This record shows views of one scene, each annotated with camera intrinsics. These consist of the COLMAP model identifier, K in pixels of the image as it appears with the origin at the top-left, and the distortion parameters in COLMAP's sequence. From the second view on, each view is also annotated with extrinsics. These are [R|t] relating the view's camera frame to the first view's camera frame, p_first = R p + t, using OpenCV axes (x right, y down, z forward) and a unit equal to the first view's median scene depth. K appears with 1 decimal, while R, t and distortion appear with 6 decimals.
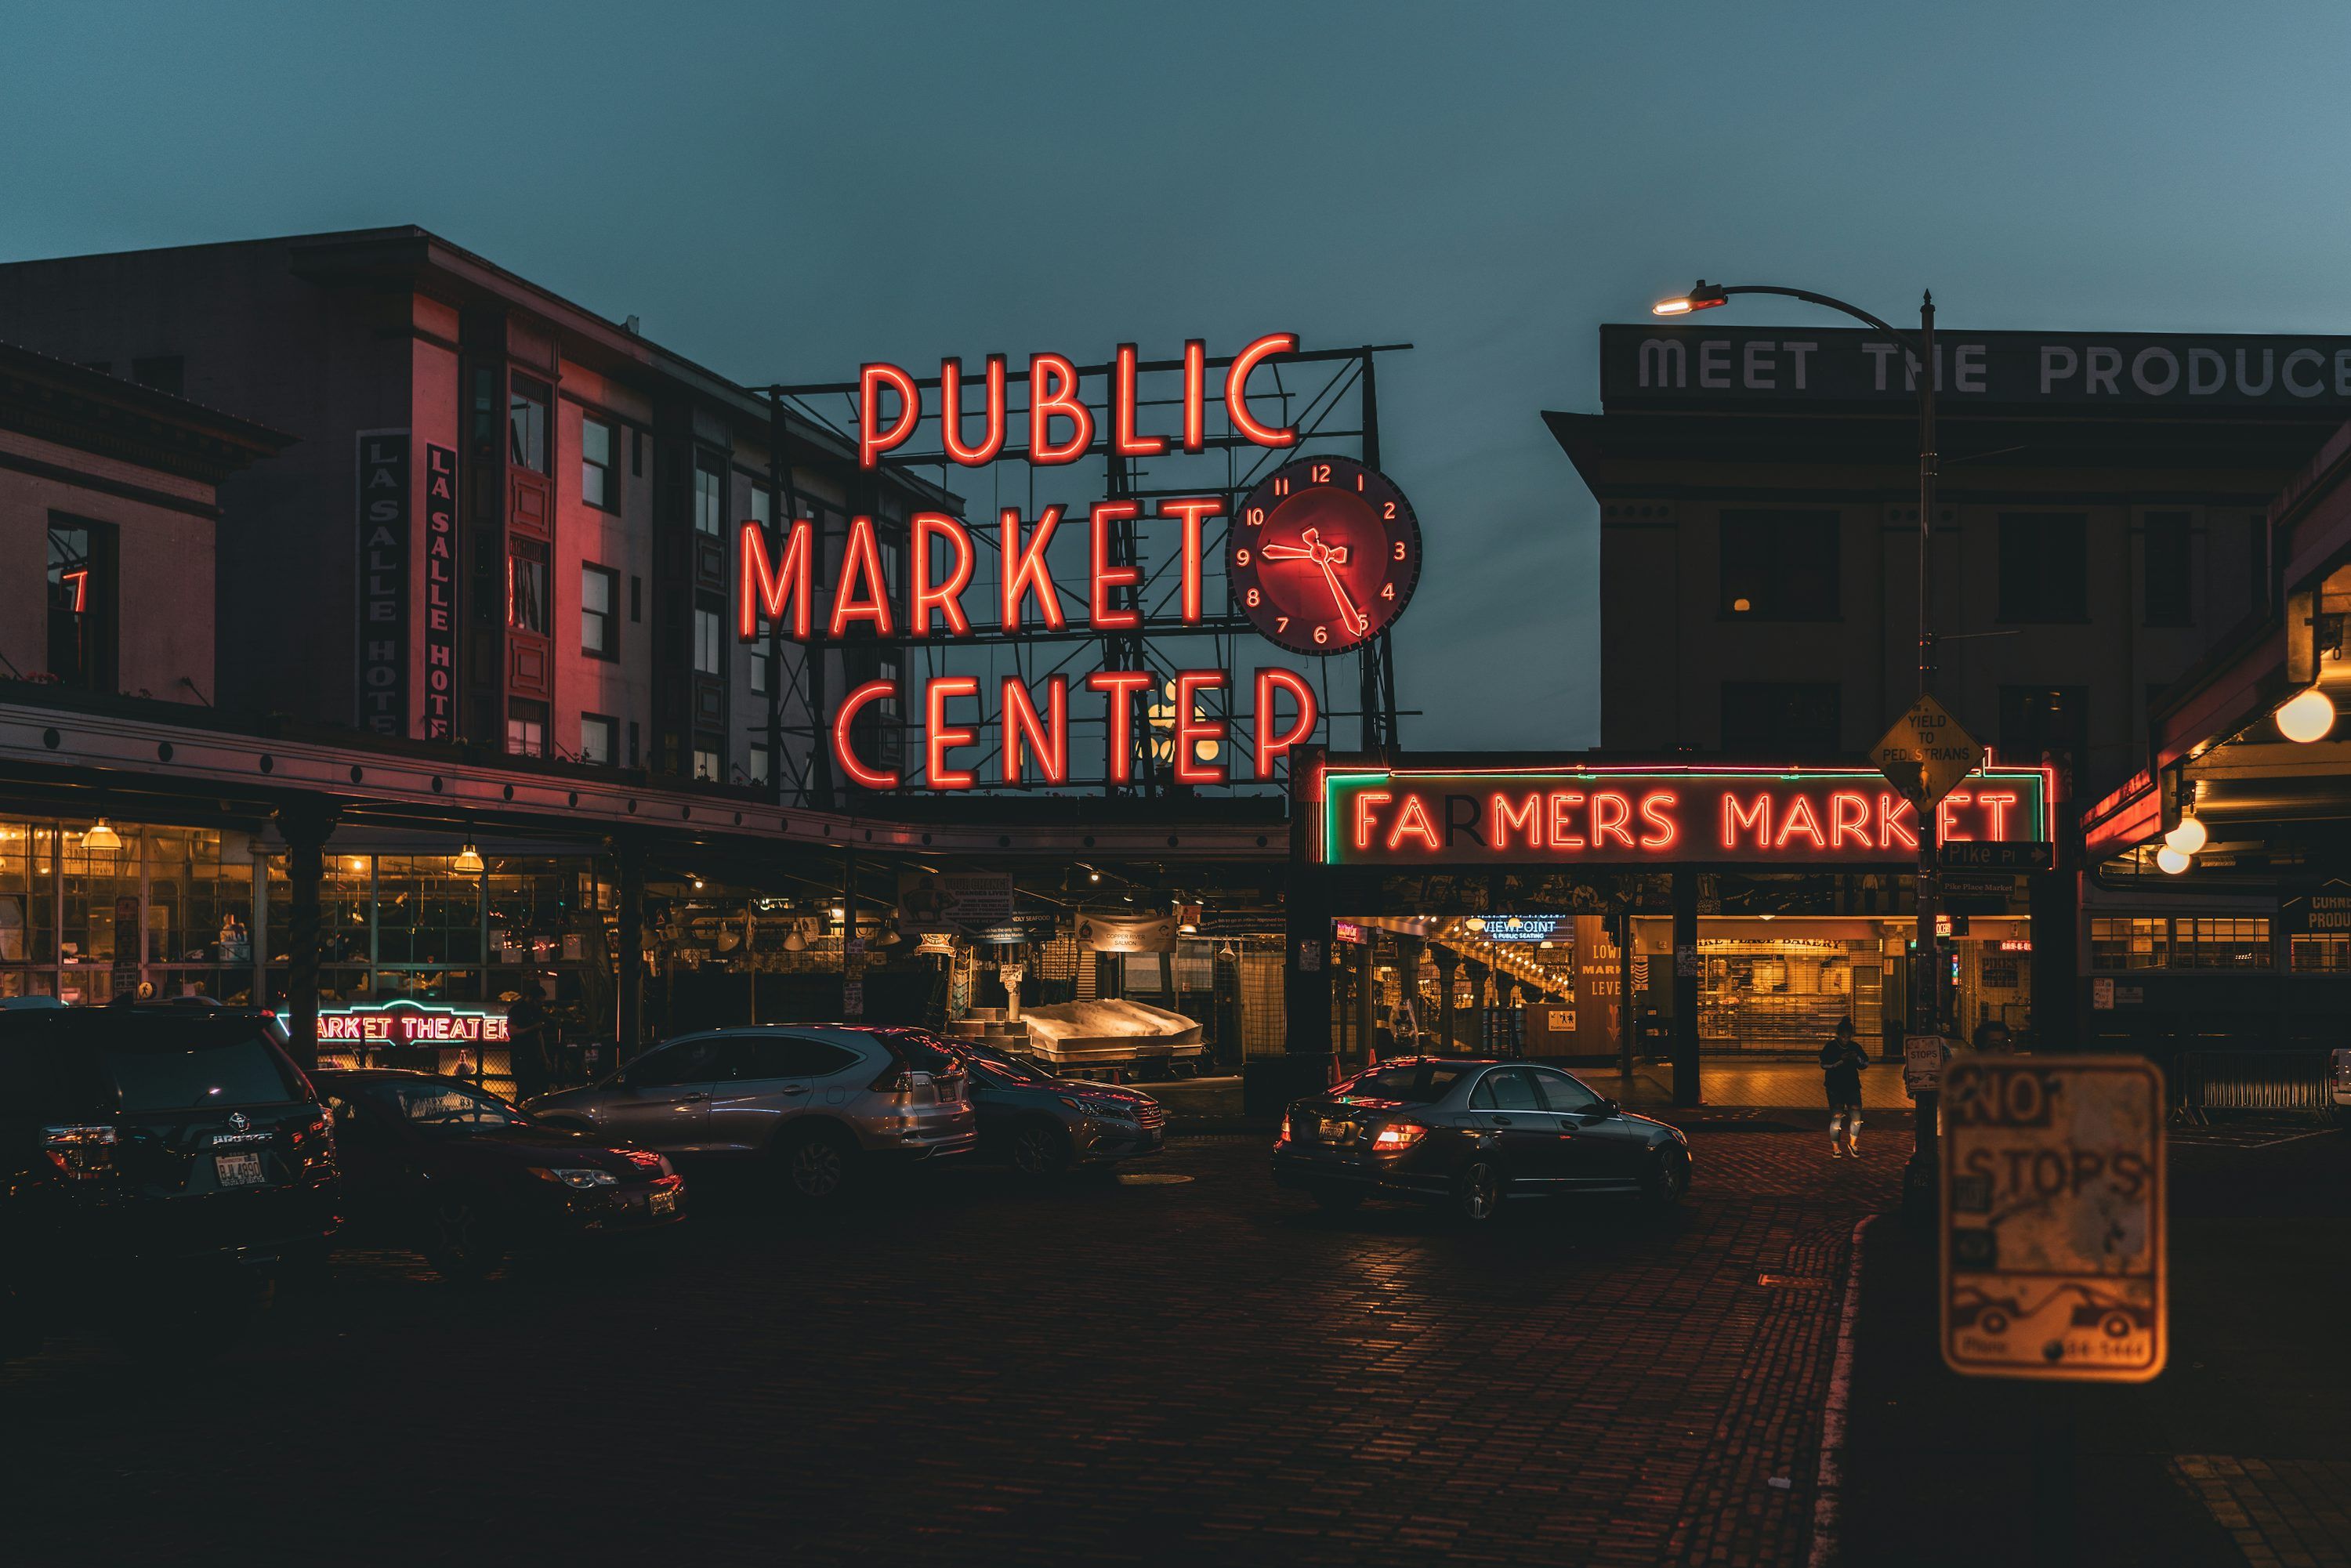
lens RADIAL K [[2330.7, 0, 1302.7], [0, 2330.7, 891.1], [0, 0, 1]] dist [-0.006803, 0.007025]
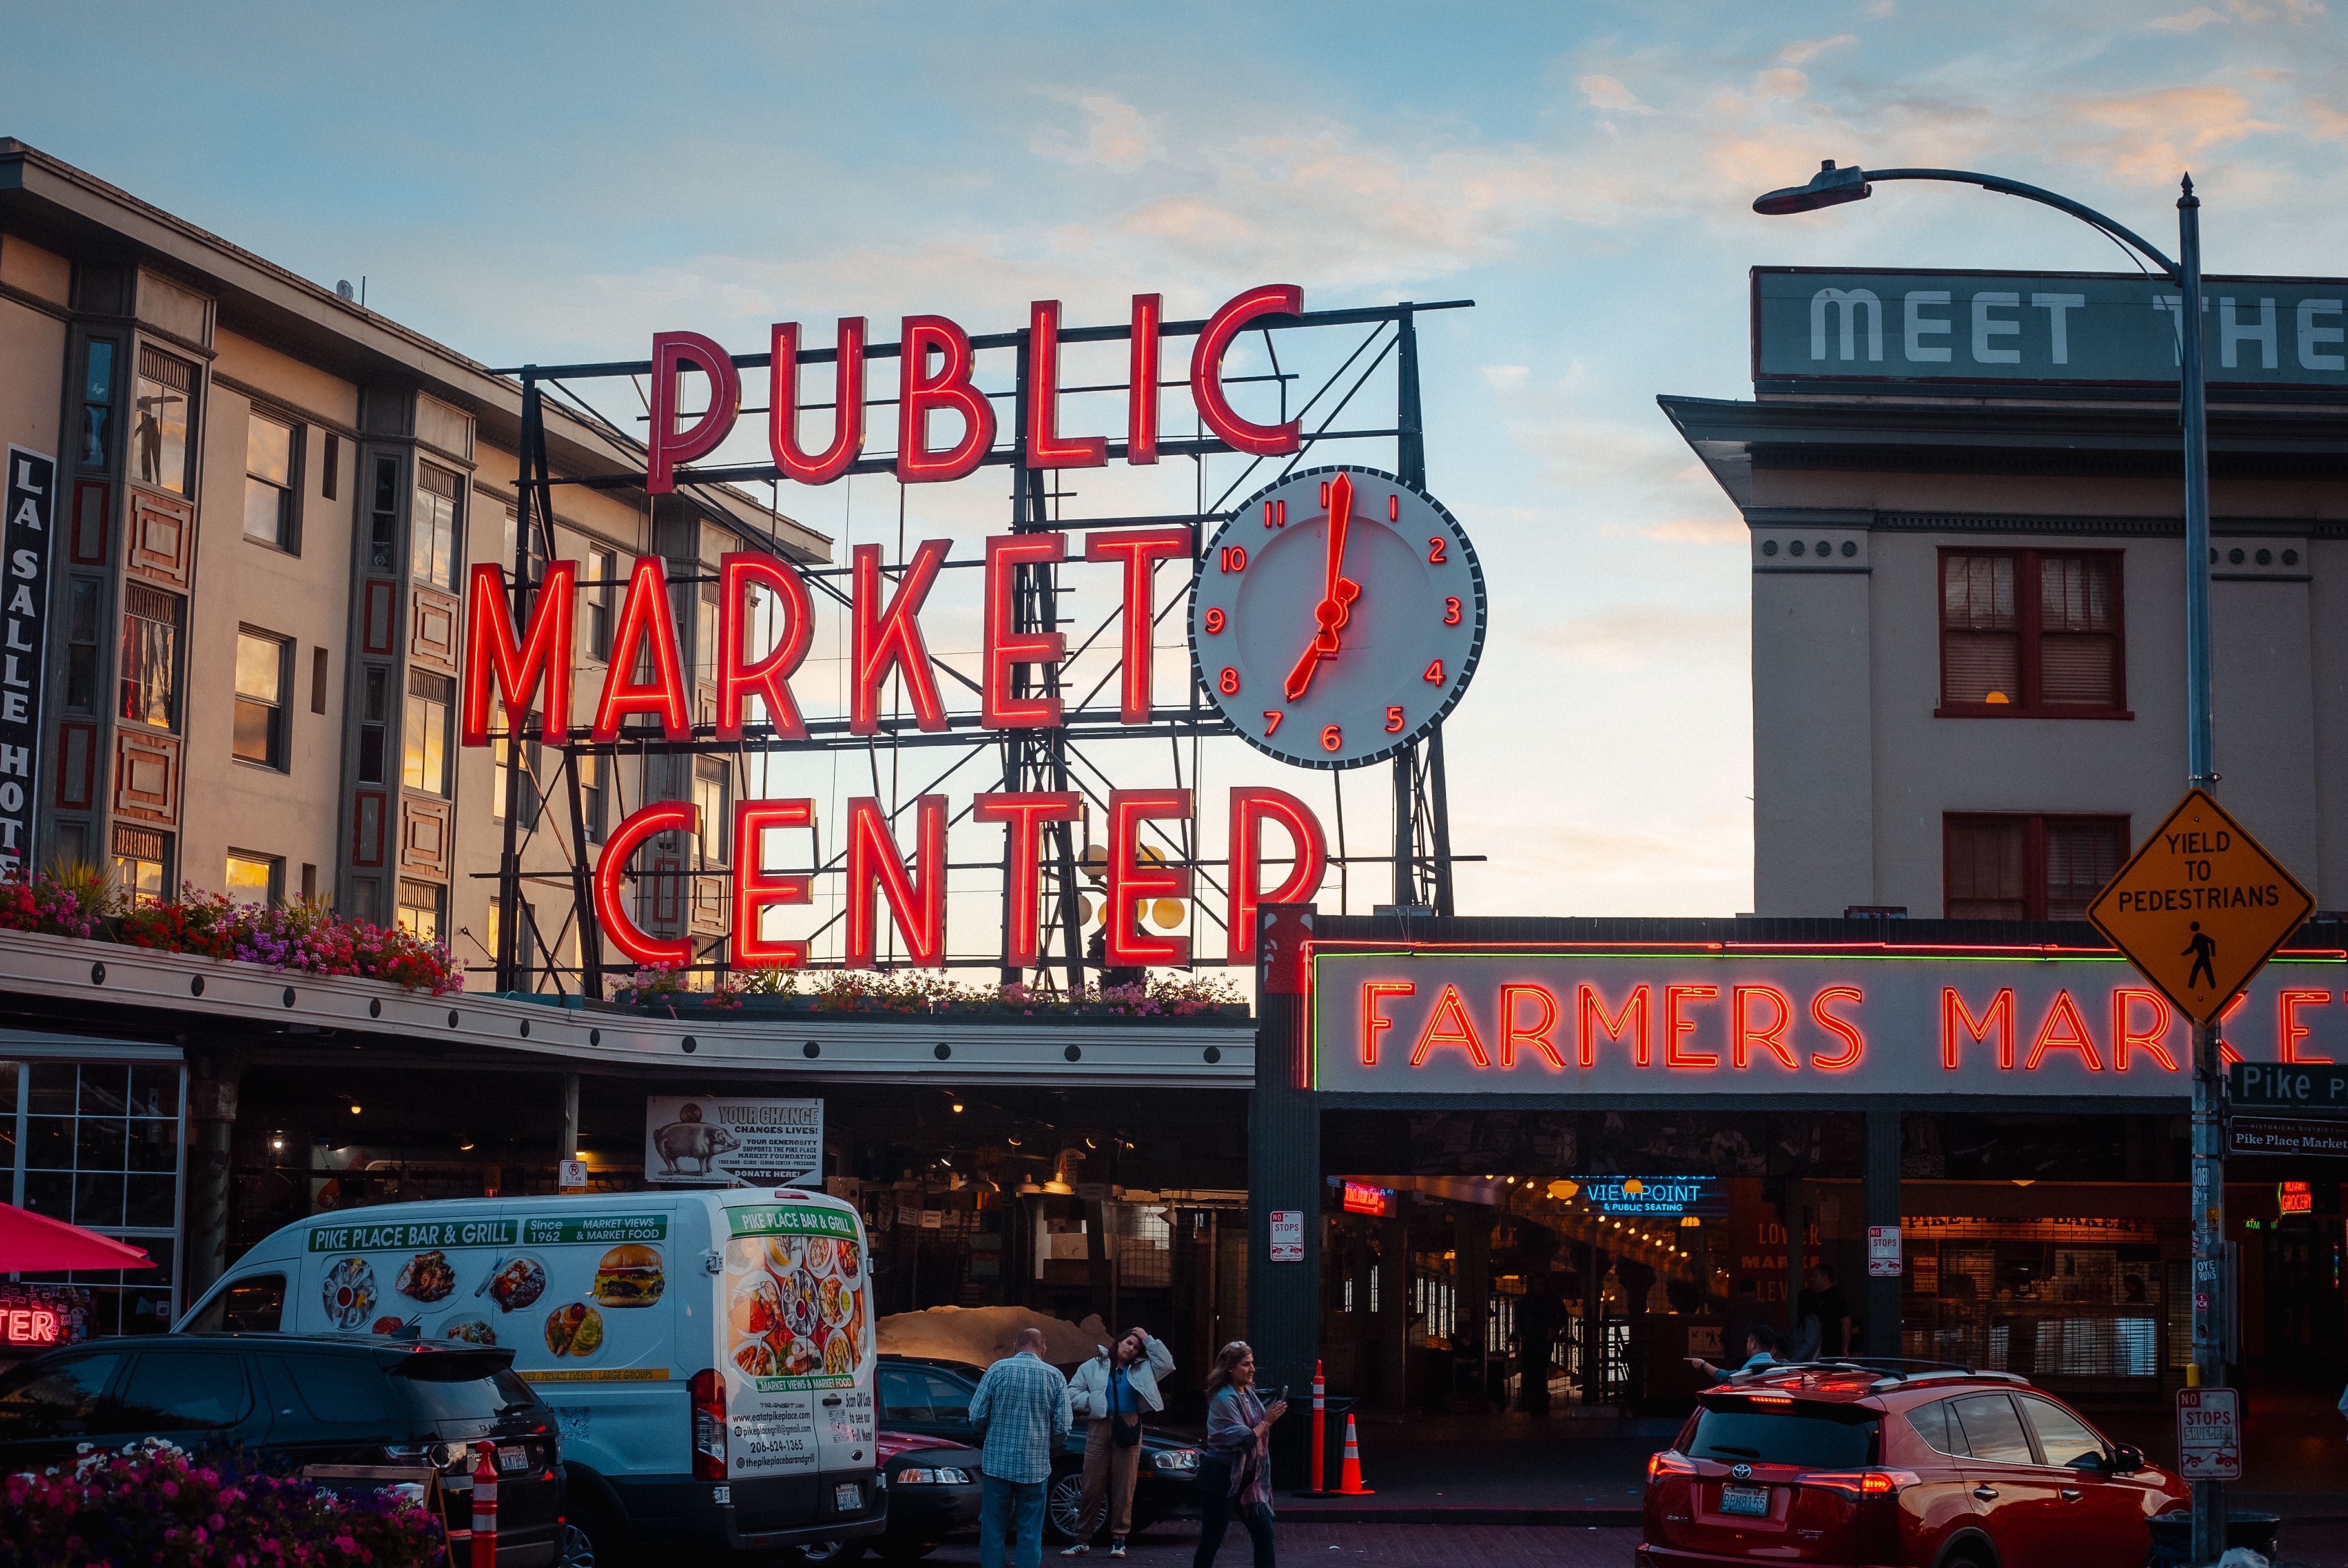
lens RADIAL K [[3443.0, 0, 1181.7], [0, 3443.0, 743.8], [0, 0, 1]] dist [-0.091793, -0.060854]
pose [[0.997931, 0.005711, -0.064047, 0.028769], [-0.012835, 0.993695, -0.111382, -0.000762], [0.063007, 0.111973, 0.991712, 0.047017]]
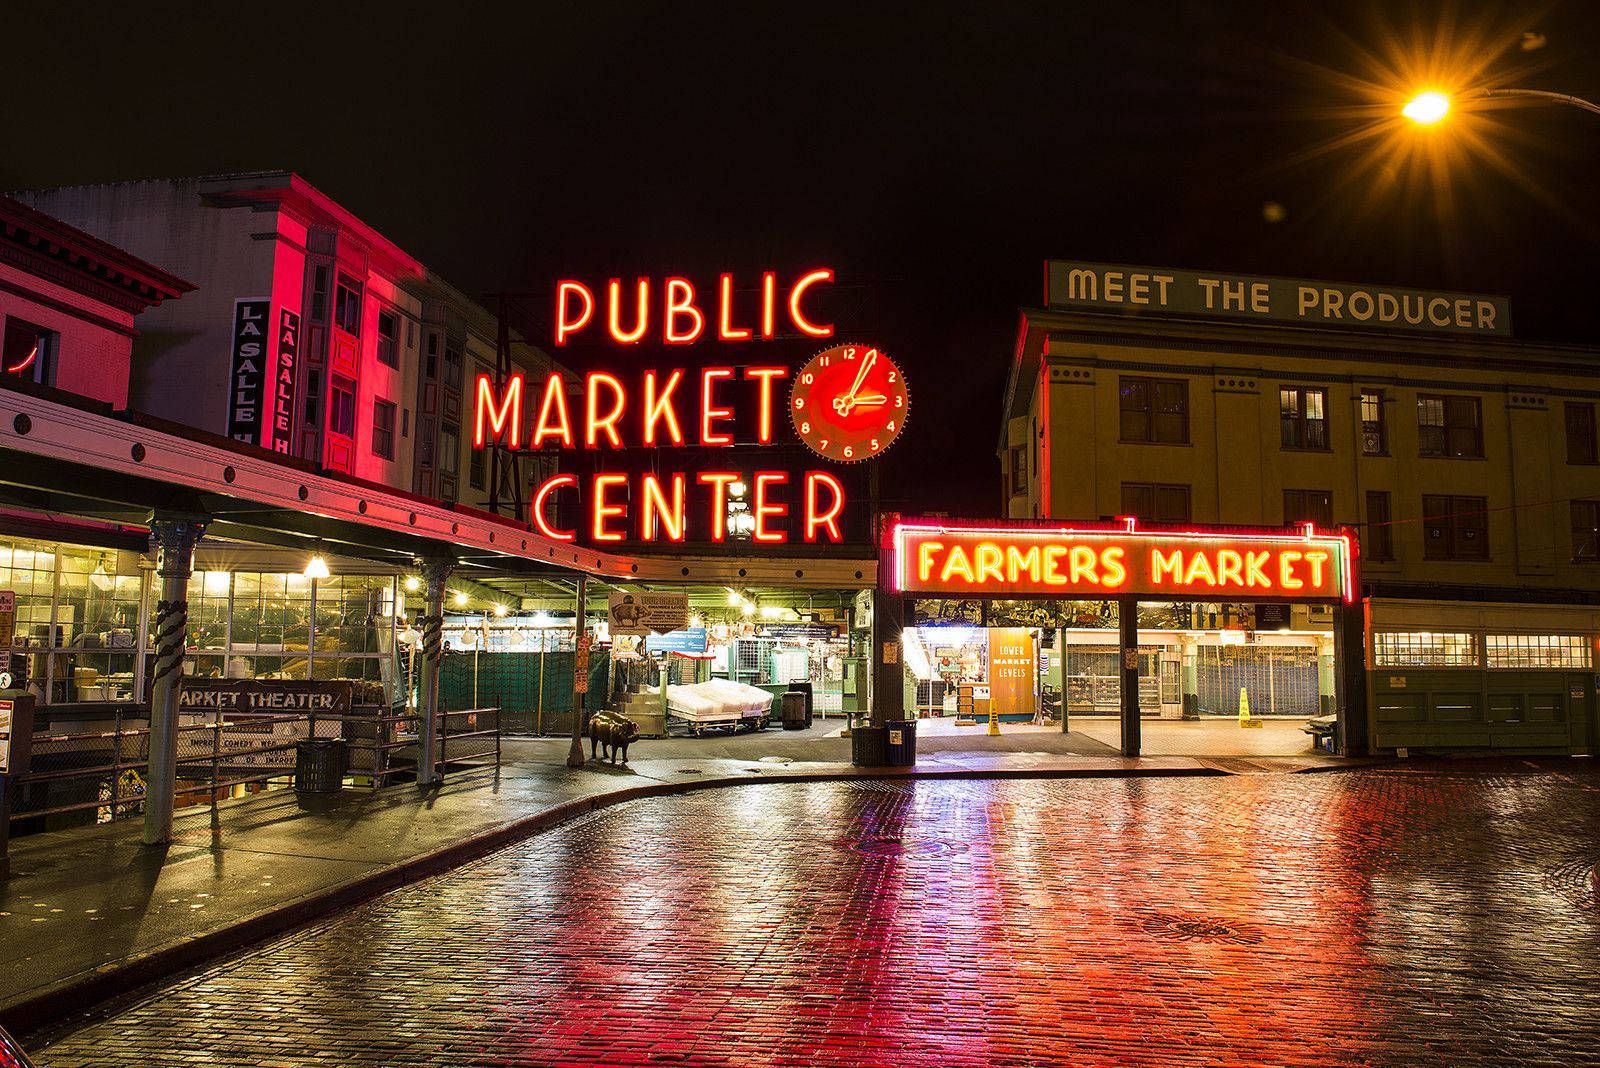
lens RADIAL K [[1102.6, 0, 804.4], [0, 1102.6, 527.5], [0, 0, 1]] dist [-0.021233, -0.050445]
pose [[0.994137, 0.022521, 0.105755, -0.105932], [-0.013976, 0.996627, -0.080860, 0.004843], [-0.107219, 0.078908, 0.991099, 0.260511]]
